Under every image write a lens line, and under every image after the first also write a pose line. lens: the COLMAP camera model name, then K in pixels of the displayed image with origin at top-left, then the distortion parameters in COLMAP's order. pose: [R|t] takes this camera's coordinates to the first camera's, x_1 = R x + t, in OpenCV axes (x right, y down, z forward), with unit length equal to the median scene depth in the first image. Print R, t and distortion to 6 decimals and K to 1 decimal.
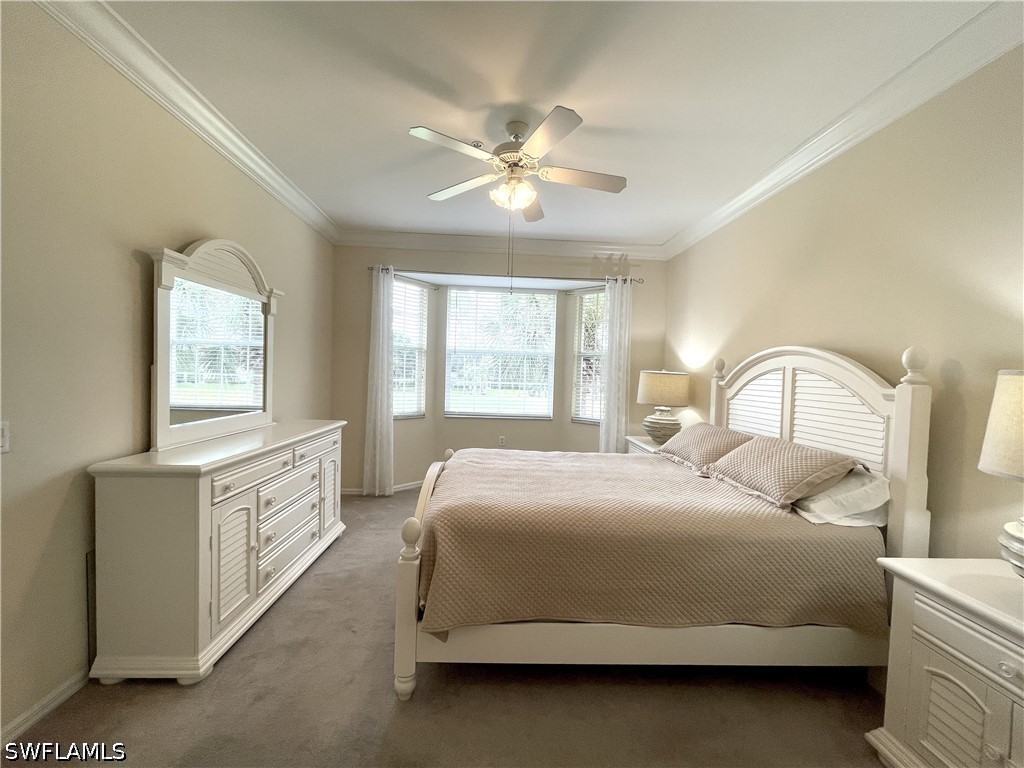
lens RADIAL K [[415.4, 0, 507.8], [0, 415.4, 383.2], [0, 0, 1]] dist [-0.007883, 0.004532]
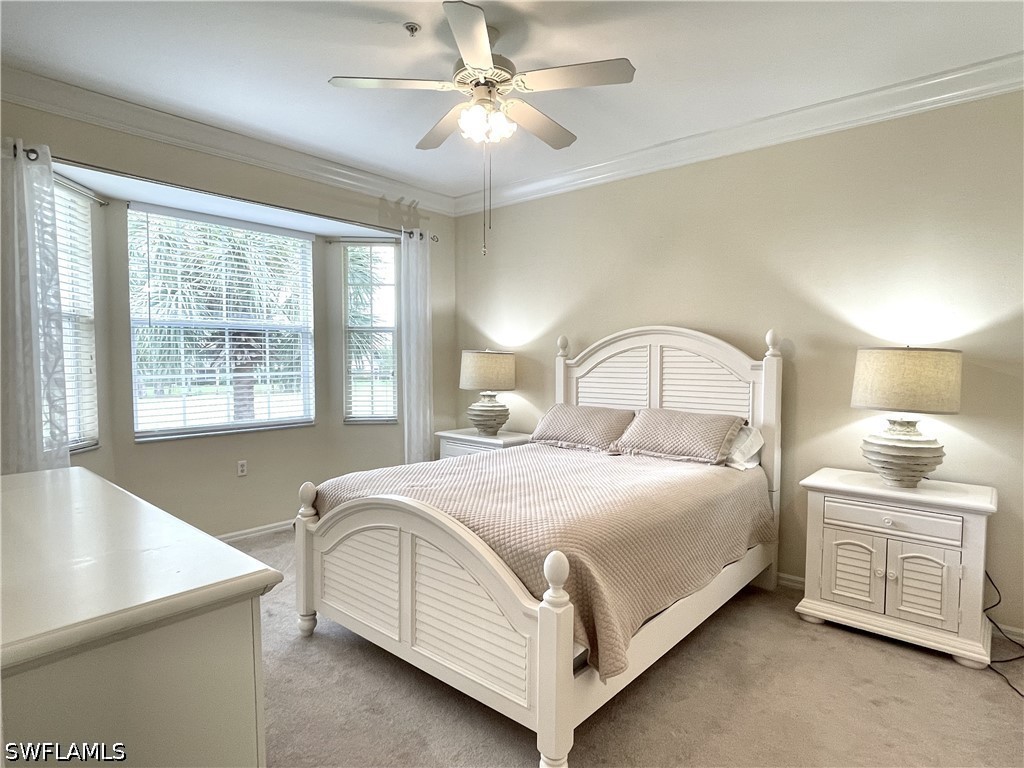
lens RADIAL K [[570.6, 0, 512.0], [0, 570.6, 384.0], [0, 0, 1]] dist [0.002128, -0.000007]
pose [[0.683830, -0.065273, 0.726716, -0.472991], [0.040032, 0.997847, 0.051957, -0.019539], [-0.728543, -0.006438, 0.684970, 0.157329]]
